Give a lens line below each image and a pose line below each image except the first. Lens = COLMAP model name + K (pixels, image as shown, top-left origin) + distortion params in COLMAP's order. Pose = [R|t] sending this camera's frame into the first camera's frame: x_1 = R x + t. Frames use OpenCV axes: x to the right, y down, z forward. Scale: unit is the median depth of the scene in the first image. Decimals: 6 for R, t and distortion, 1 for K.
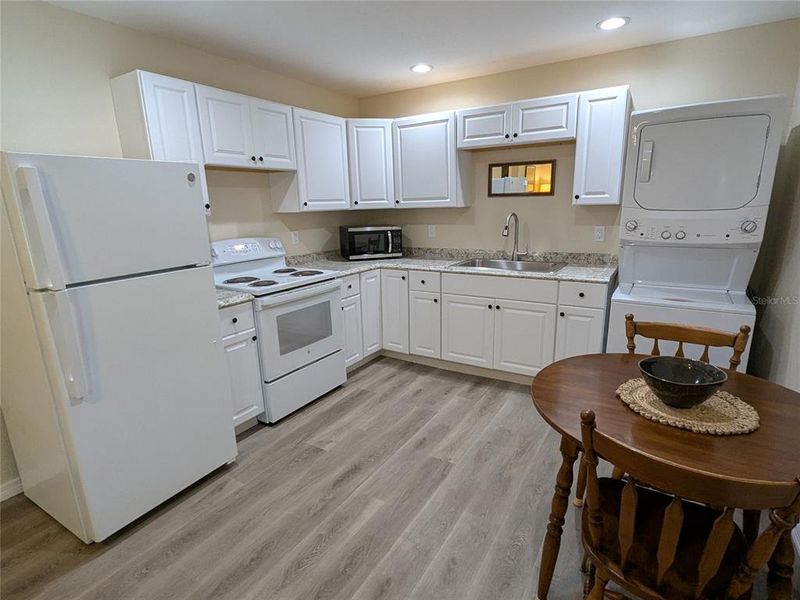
lens RADIAL K [[418.3, 0, 405.3], [0, 418.3, 303.7], [0, 0, 1]] dist [-0.001112, 0.004987]
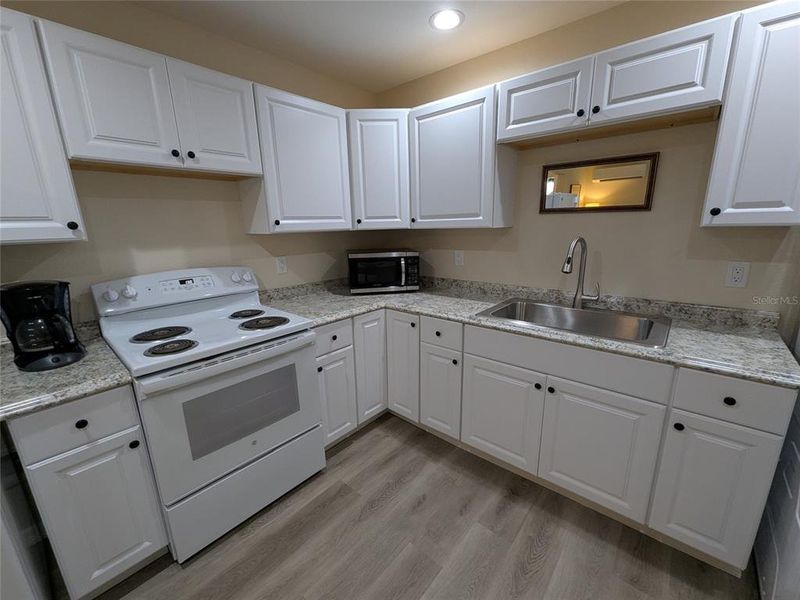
lens RADIAL K [[332.0, 0, 400.3], [0, 332.0, 304.9], [0, 0, 1]] dist [0.001551, -0.000565]
pose [[0.986693, 0.042648, -0.156901, 0.073170], [-0.041261, 0.999075, 0.012086, -0.117962], [0.157271, -0.005451, 0.987540, 0.491378]]
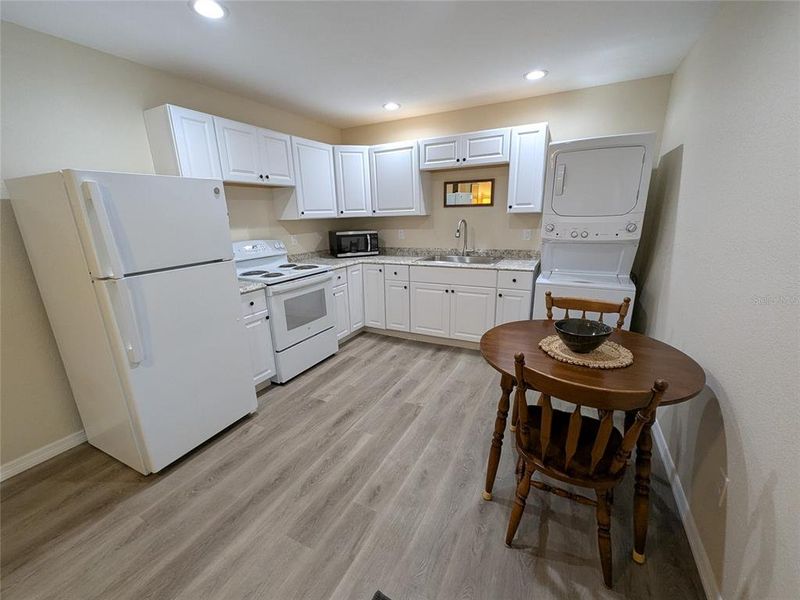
lens RADIAL K [[332.0, 0, 399.9], [0, 332.0, 304.9], [0, 0, 1]] dist [0.001551, -0.000565]
pose [[0.997591, -0.020696, 0.066218, -0.016743], [0.018633, 0.999326, 0.031623, 0.015990], [-0.066828, -0.030313, 0.997304, -0.039086]]
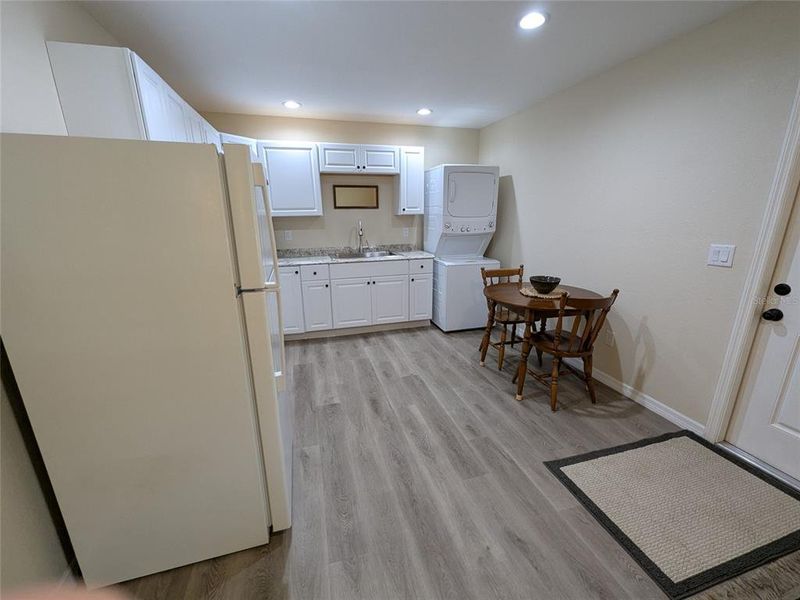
lens RADIAL K [[332.0, 0, 400.2], [0, 332.0, 305.6], [0, 0, 1]] dist [0.001551, -0.000565]
pose [[0.677746, -0.183476, 0.712038, -0.600646], [0.166864, 0.981482, 0.094078, -0.007099], [-0.716113, 0.055052, 0.695810, 0.108352]]
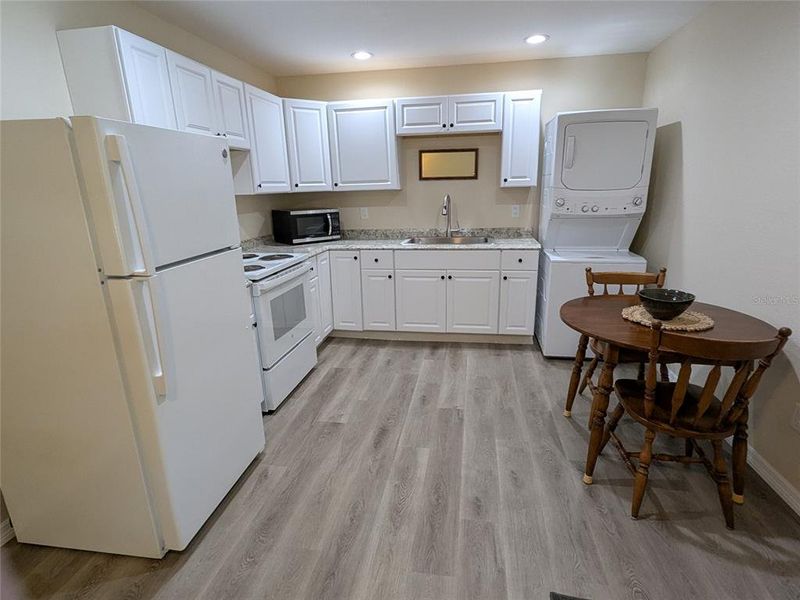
lens RADIAL K [[418.3, 0, 404.7], [0, 418.3, 303.3], [0, 0, 1]] dist [-0.001112, 0.004987]
pose [[0.926826, -0.099035, 0.362196, -0.323315], [0.089071, 0.995046, 0.044151, 0.018221], [-0.364774, -0.008659, 0.931056, -0.018285]]
